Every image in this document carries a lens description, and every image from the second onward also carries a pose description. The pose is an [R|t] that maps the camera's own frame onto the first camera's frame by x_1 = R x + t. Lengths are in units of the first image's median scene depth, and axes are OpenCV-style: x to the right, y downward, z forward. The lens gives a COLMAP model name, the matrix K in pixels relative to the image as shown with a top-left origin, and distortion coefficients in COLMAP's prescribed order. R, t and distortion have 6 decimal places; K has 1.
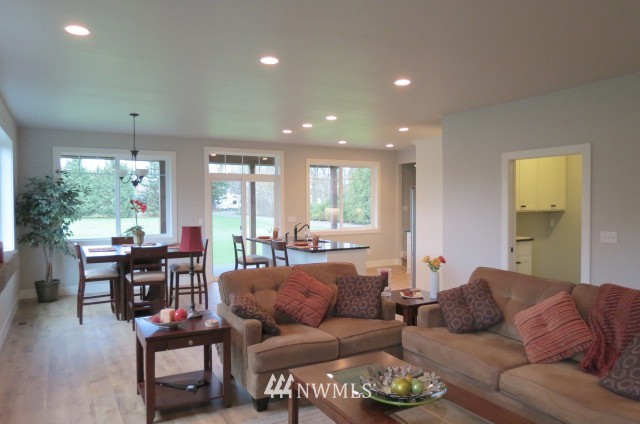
lens RADIAL K [[453.8, 0, 320.0], [0, 453.8, 212.0], [0, 0, 1]] dist [-0.041101, 0.030684]
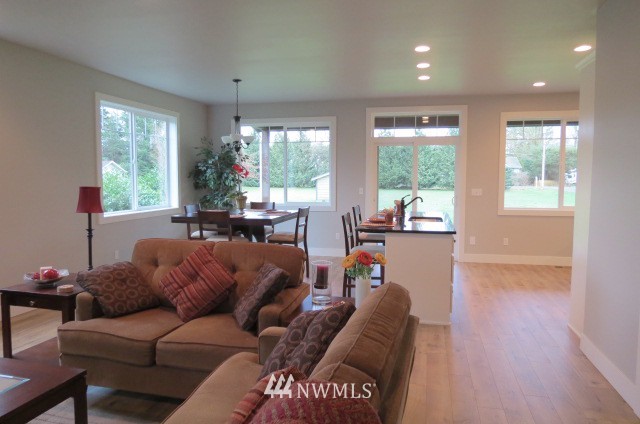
lens RADIAL K [[453.8, 0, 320.0], [0, 453.8, 212.0], [0, 0, 1]] dist [-0.041101, 0.030684]
pose [[0.724849, 0.060370, -0.686257, 0.566956], [-0.020684, 0.997611, 0.065913, 0.009312], [0.688597, -0.033582, 0.724366, 0.498589]]
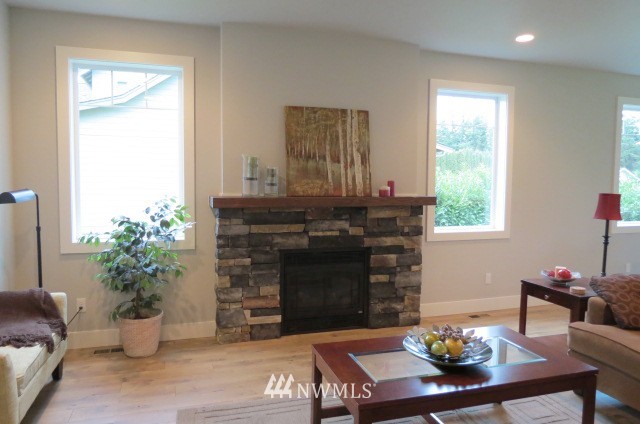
lens RADIAL K [[453.8, 0, 320.0], [0, 453.8, 212.0], [0, 0, 1]] dist [-0.041101, 0.030684]
pose [[-0.212058, 0.066192, -0.975013, 0.601166], [-0.023107, 0.997085, 0.072716, 0.012027], [0.976984, 0.037950, -0.209910, 0.466883]]
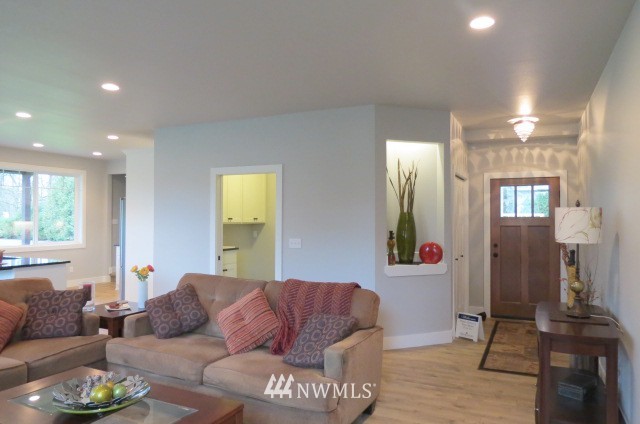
lens RADIAL K [[453.8, 0, 320.0], [0, 453.8, 212.0], [0, 0, 1]] dist [-0.041101, 0.030684]
pose [[0.819939, 0.016057, 0.572226, 0.004098], [0.004657, 0.999386, -0.034716, 0.017695], [-0.572432, 0.031130, 0.819361, -0.039211]]
